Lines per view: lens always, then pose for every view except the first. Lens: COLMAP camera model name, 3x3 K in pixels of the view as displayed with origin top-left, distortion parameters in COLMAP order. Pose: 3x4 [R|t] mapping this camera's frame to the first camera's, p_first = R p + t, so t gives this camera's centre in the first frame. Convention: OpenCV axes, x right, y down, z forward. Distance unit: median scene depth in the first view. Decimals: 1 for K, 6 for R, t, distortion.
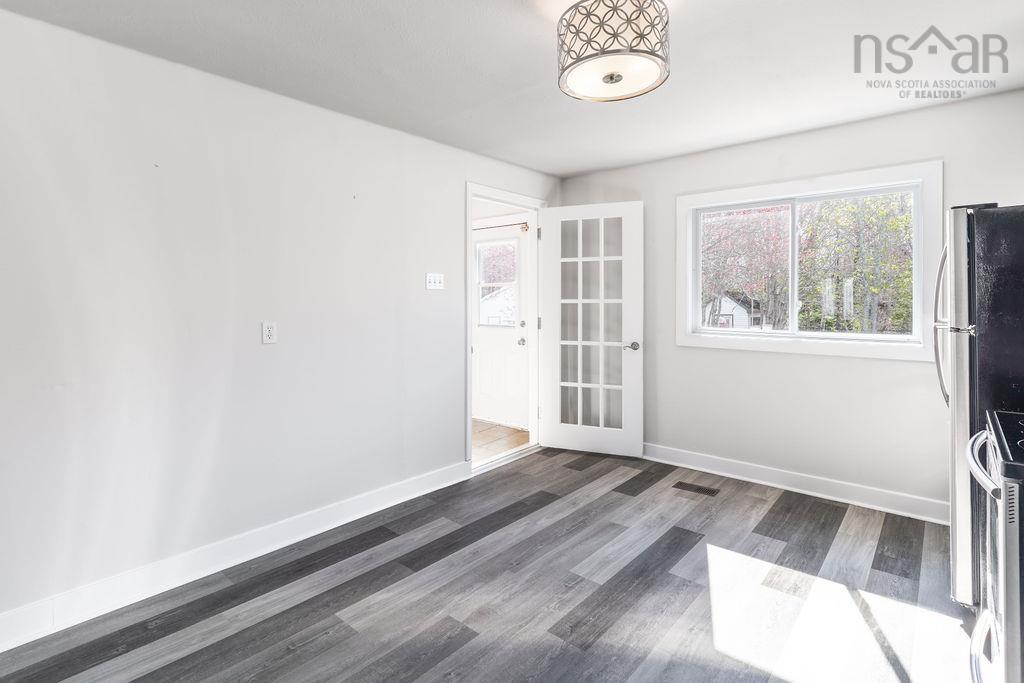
lens RADIAL K [[501.8, 0, 510.4], [0, 501.8, 300.9], [0, 0, 1]] dist [0.002240, 0.000162]
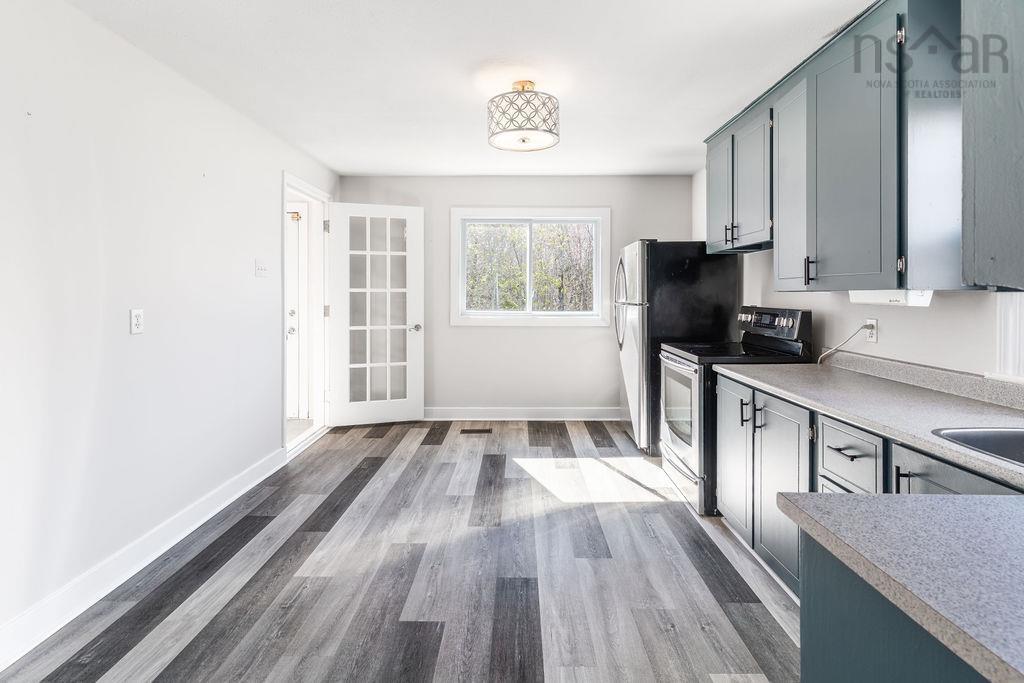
lens RADIAL K [[506.2, 0, 511.6], [0, 506.2, 293.8], [0, 0, 1]] dist [0.000336, 0.000237]
pose [[0.760271, 0.001143, 0.649604, -0.512893], [-0.000565, 0.999999, -0.001099, 0.013989], [-0.649605, 0.000469, 0.760272, -0.093337]]
